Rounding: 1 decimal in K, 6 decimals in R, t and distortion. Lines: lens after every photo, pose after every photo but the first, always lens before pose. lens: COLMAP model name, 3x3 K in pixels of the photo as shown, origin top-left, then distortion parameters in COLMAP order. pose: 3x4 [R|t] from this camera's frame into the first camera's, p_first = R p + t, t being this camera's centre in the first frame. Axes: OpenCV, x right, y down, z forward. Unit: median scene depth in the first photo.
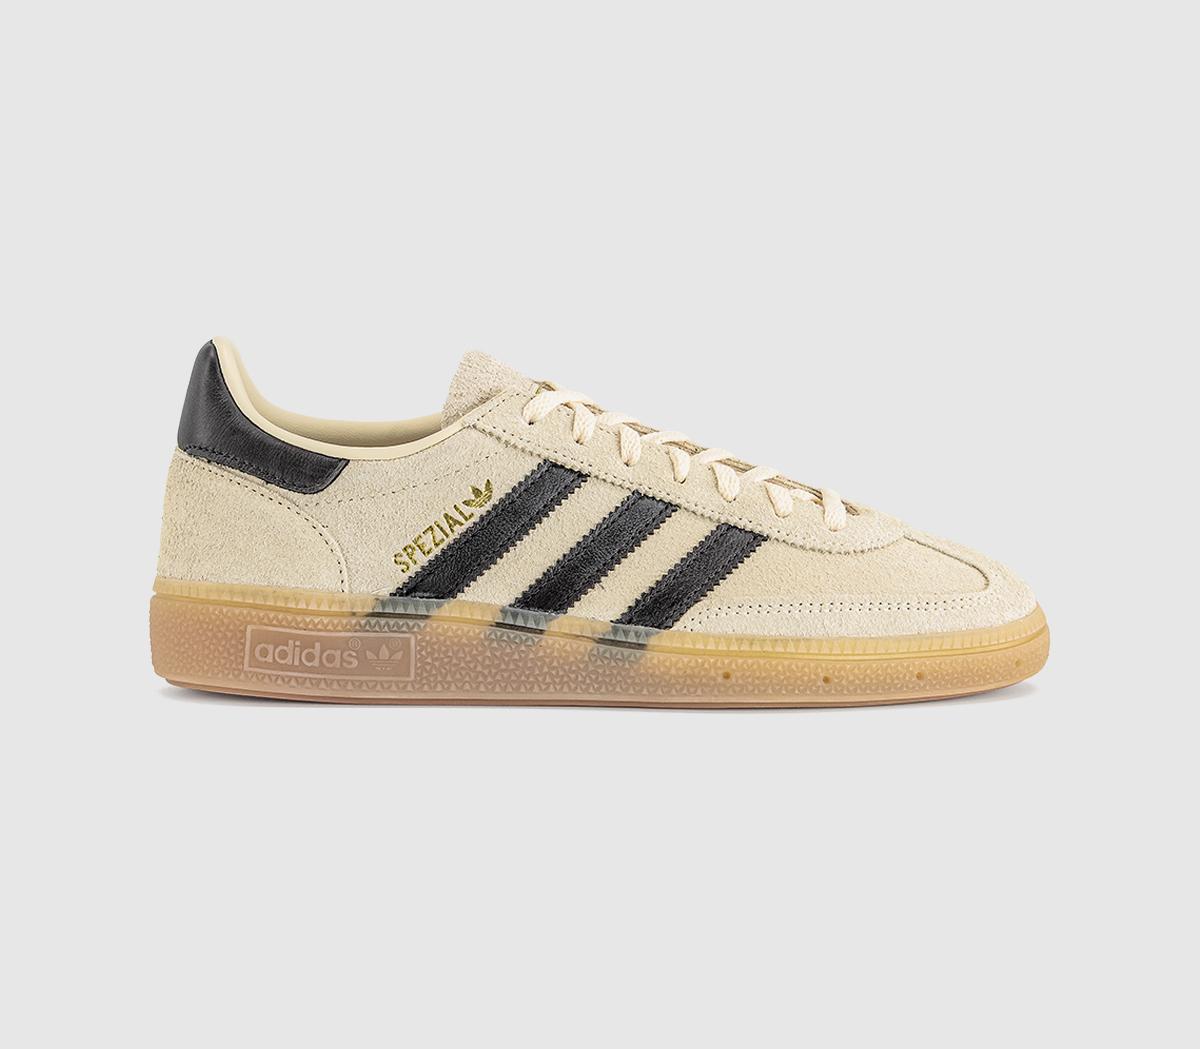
lens RADIAL K [[2138.0, 0, 600.0], [0, 2138.0, 524.5], [0, 0, 1]] dist [0.000946, -0.008132]
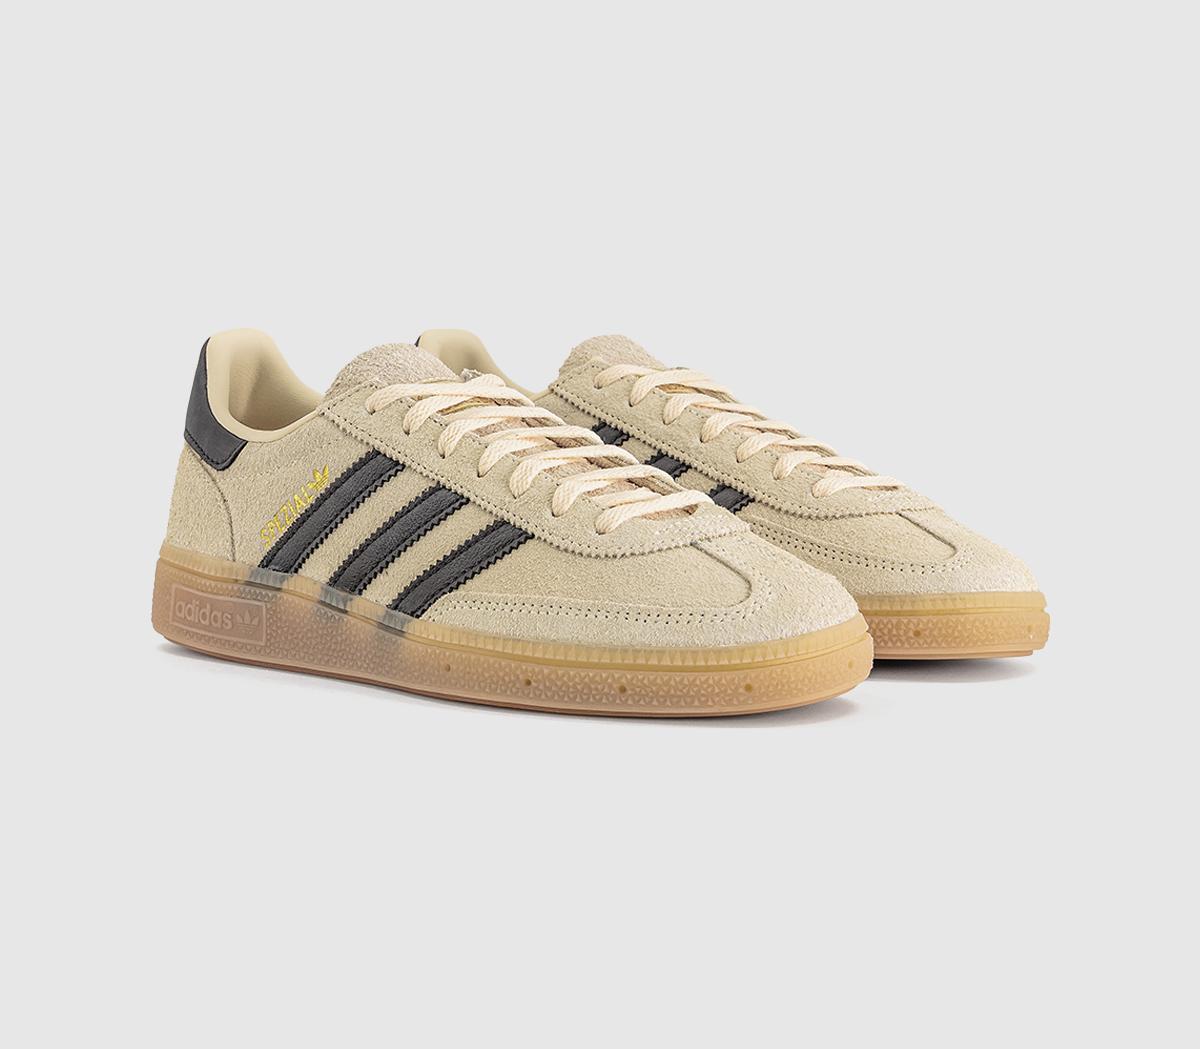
lens RADIAL K [[2138.0, 0, 600.0], [0, 2138.0, 524.5], [0, 0, 1]] dist [0.000946, -0.008132]
pose [[0.786058, 0.058941, -0.615337, 0.713898], [-0.062551, 0.997919, 0.015681, -0.016441], [0.614980, 0.026164, 0.788109, 0.243295]]
